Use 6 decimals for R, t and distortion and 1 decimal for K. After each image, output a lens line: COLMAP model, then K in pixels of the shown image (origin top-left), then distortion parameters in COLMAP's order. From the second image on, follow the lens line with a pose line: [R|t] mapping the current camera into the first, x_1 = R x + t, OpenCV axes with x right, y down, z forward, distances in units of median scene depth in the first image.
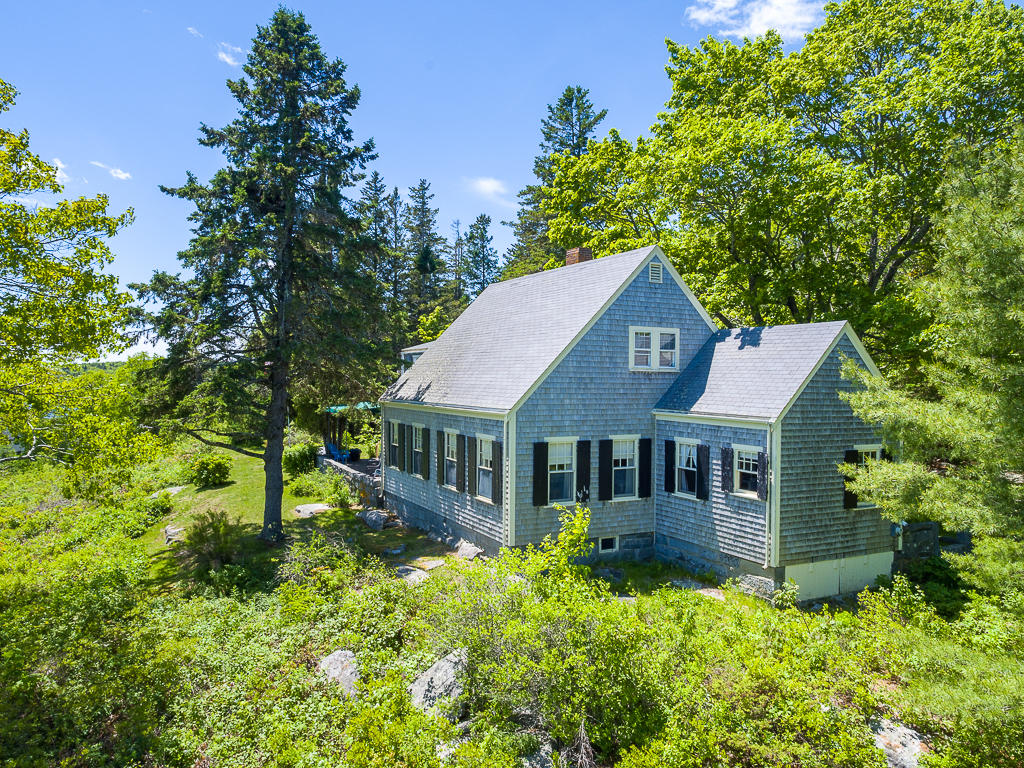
lens RADIAL K [[733.6, 0, 512.8], [0, 733.6, 388.9], [0, 0, 1]] dist [-0.008381, 0.006895]
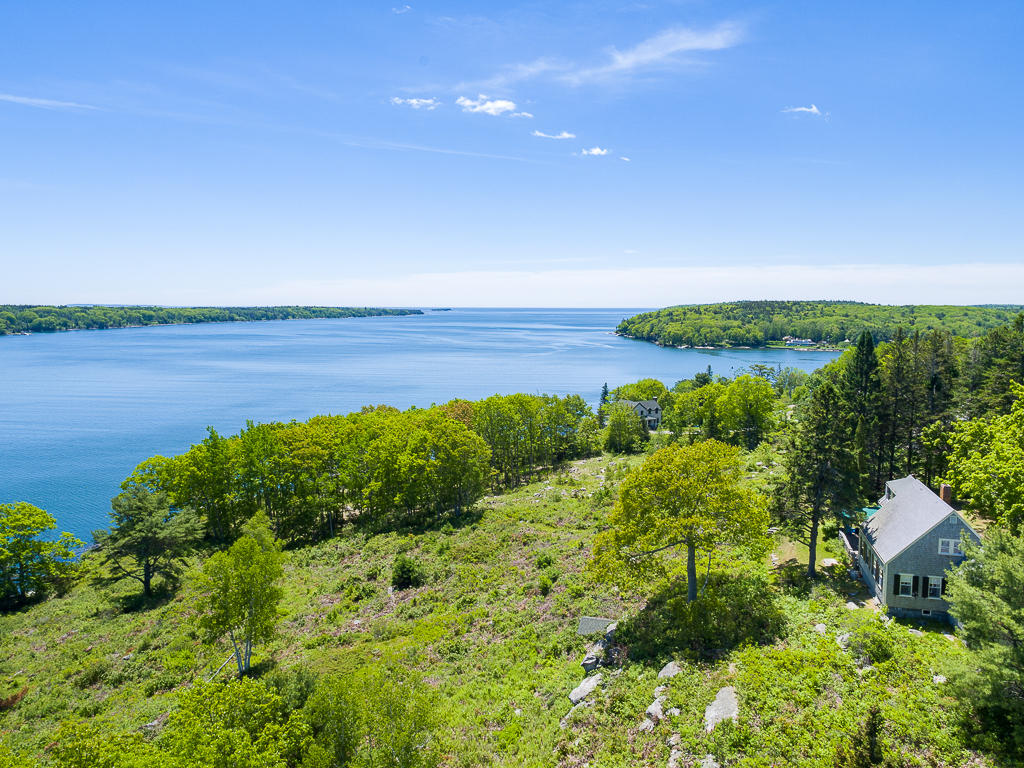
lens RADIAL K [[733.6, 0, 518.5], [0, 733.6, 388.1], [0, 0, 1]] dist [-0.008381, 0.006895]
pose [[0.732196, 0.059139, -0.678522, 0.851492], [0.001290, 0.996101, 0.088211, -0.913344], [0.681093, -0.065464, 0.729265, -2.108330]]
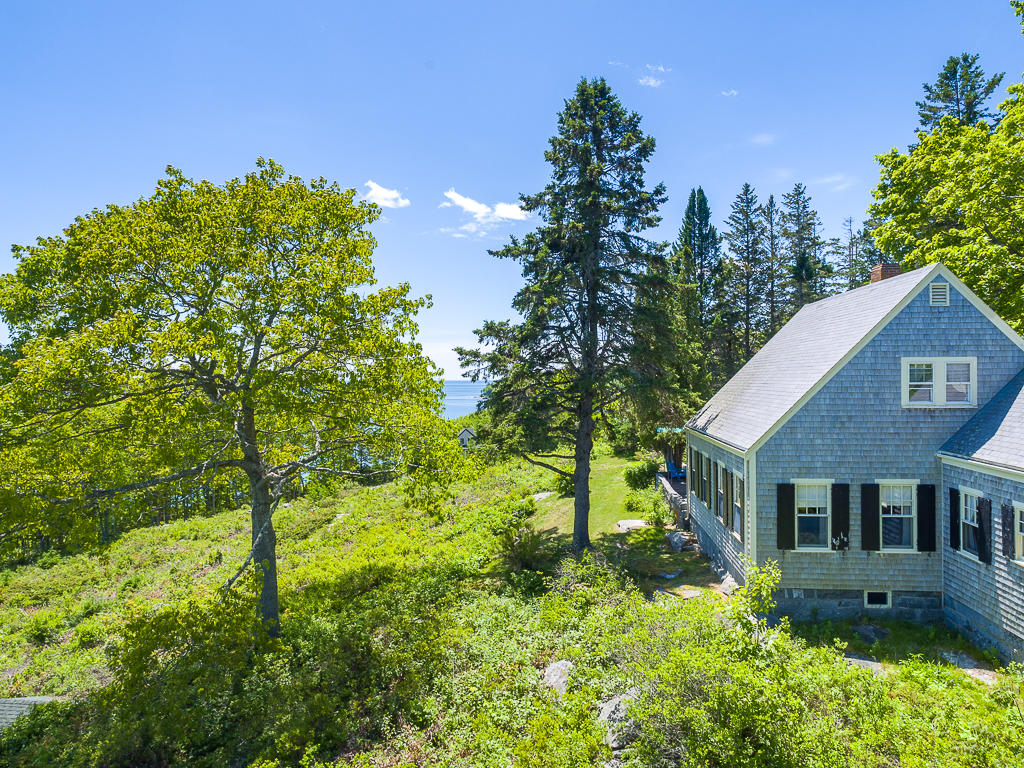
lens RADIAL K [[733.6, 0, 519.1], [0, 733.6, 383.4], [0, 0, 1]] dist [-0.008381, 0.006895]
pose [[0.842604, -0.012771, -0.538382, 0.248400], [0.007267, 0.999897, -0.012346, -0.046940], [0.538485, 0.006491, 0.842610, -0.003580]]
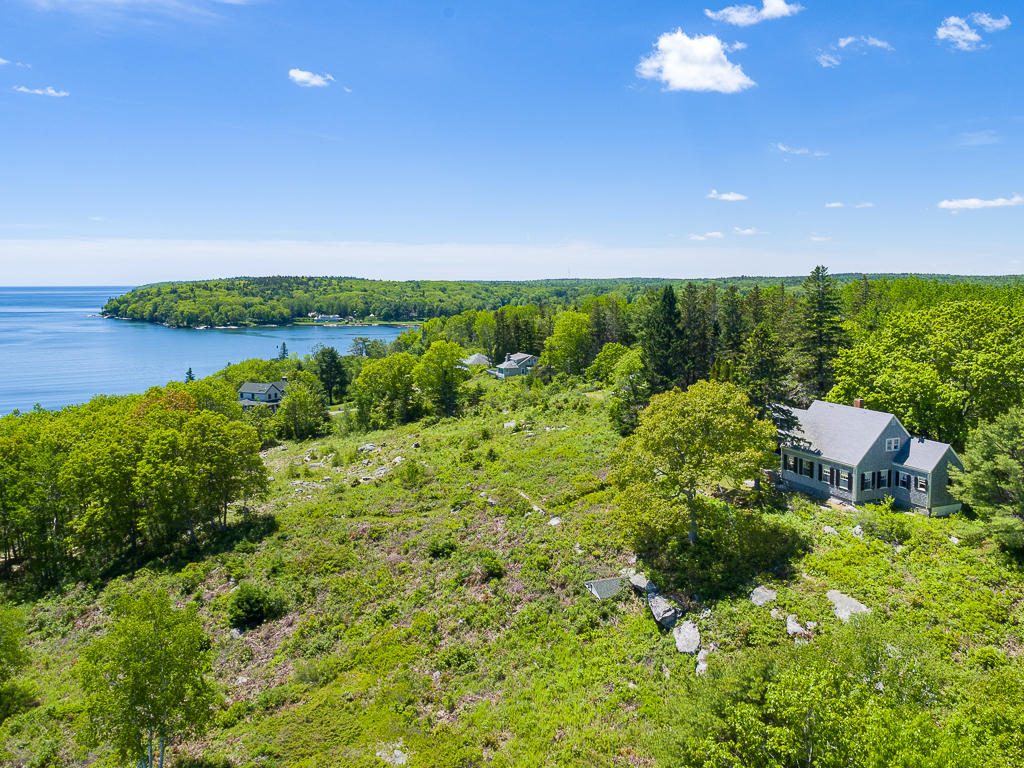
lens RADIAL K [[779.2, 0, 522.2], [0, 779.2, 374.8], [0, 0, 1]] dist [-0.001460, -0.003719]
pose [[0.994885, -0.008908, -0.100624, -1.207392], [0.019088, 0.994737, 0.100670, -0.808761], [0.099198, -0.102076, 0.989818, -2.857116]]
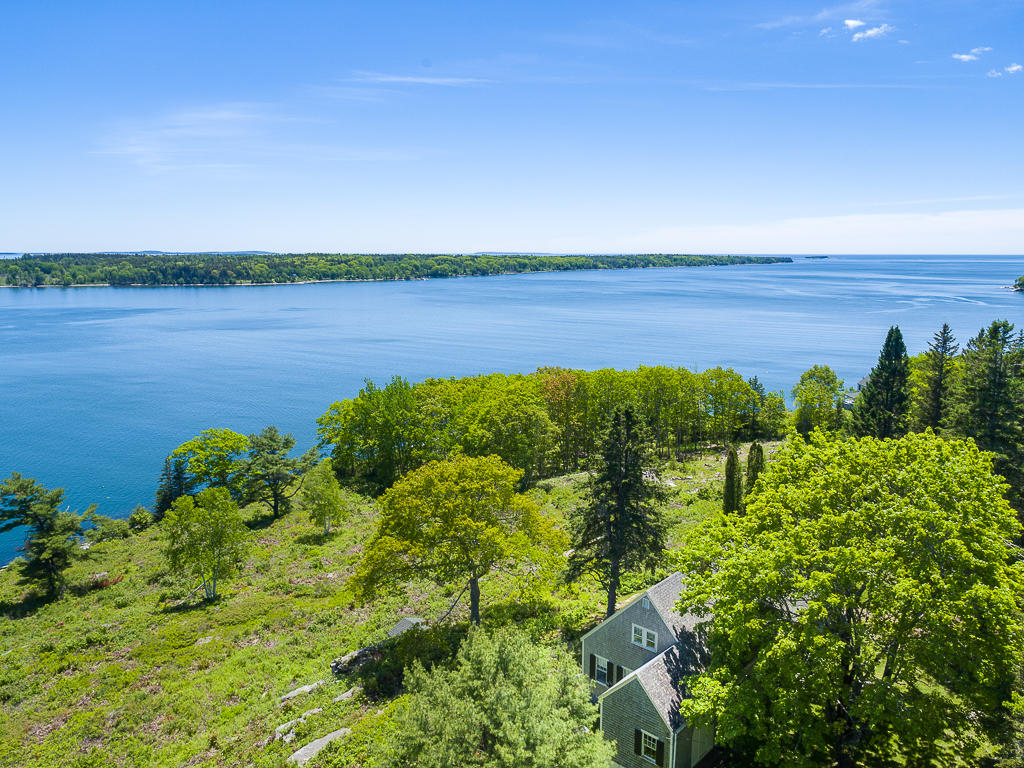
lens RADIAL K [[733.6, 0, 509.4], [0, 733.6, 387.2], [0, 0, 1]] dist [-0.008381, 0.006895]
pose [[0.324585, 0.150585, -0.933793, 1.964614], [-0.005616, 0.987535, 0.157300, -1.116076], [0.945840, -0.045813, 0.321384, -0.002139]]
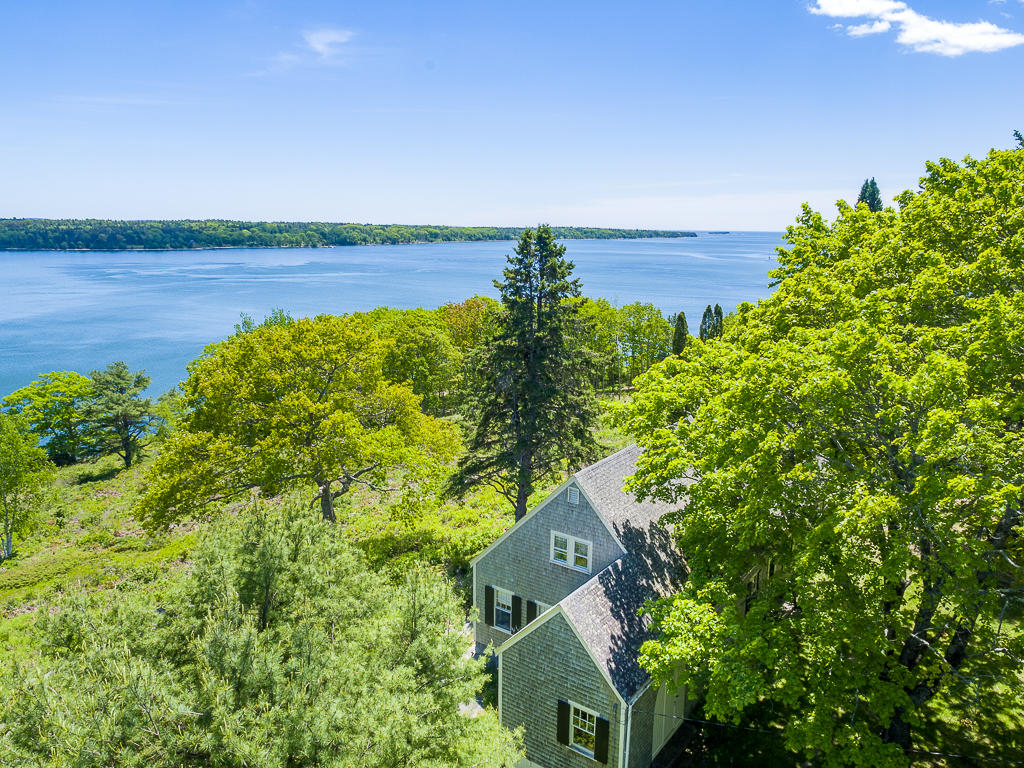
lens RADIAL K [[733.6, 0, 510.1], [0, 733.6, 382.1], [0, 0, 1]] dist [-0.008381, 0.006895]
pose [[0.434432, 0.175693, -0.883403, 1.272754], [-0.018069, 0.982294, 0.186475, -0.604304], [0.900523, -0.065048, 0.429914, 0.377811]]
